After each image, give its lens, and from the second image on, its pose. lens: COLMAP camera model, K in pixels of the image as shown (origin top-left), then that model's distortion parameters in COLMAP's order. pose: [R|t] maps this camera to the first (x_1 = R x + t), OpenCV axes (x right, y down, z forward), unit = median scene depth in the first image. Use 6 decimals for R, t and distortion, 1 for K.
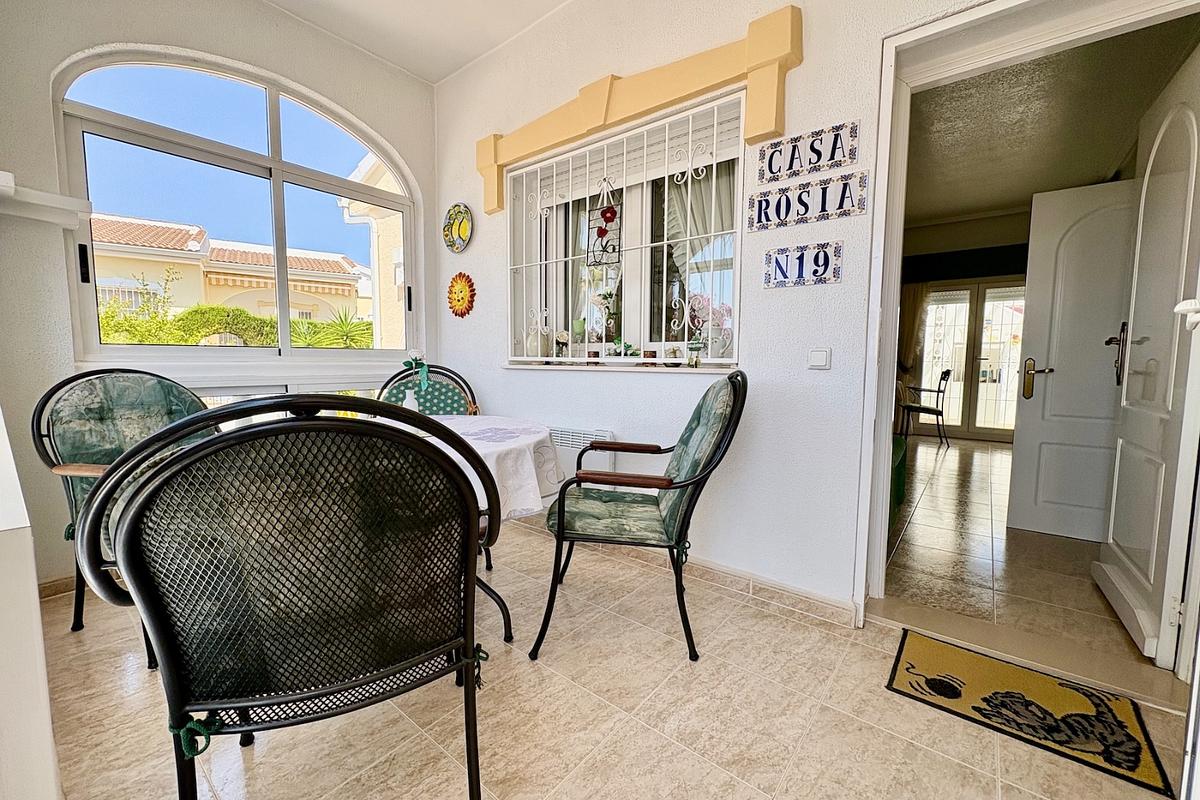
lens RADIAL K [[476.7, 0, 600.0], [0, 476.7, 400.0], [0, 0, 1]] dist [-0.003457, -0.000017]
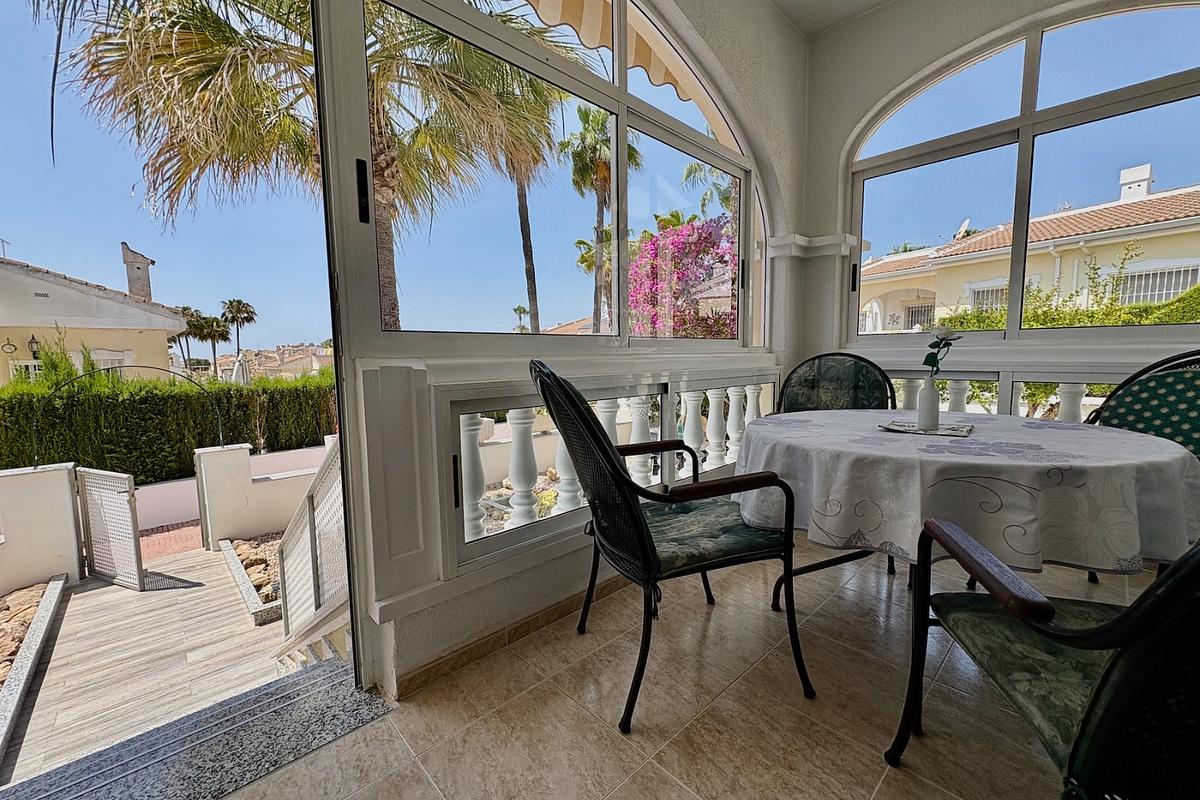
lens RADIAL K [[476.7, 0, 600.0], [0, 476.7, 400.0], [0, 0, 1]] dist [-0.003457, -0.000017]
pose [[-0.130025, 0.097287, -0.986726, 0.428595], [-0.066785, 0.992055, 0.106613, -0.029263], [0.989259, 0.079761, -0.122495, 0.462431]]
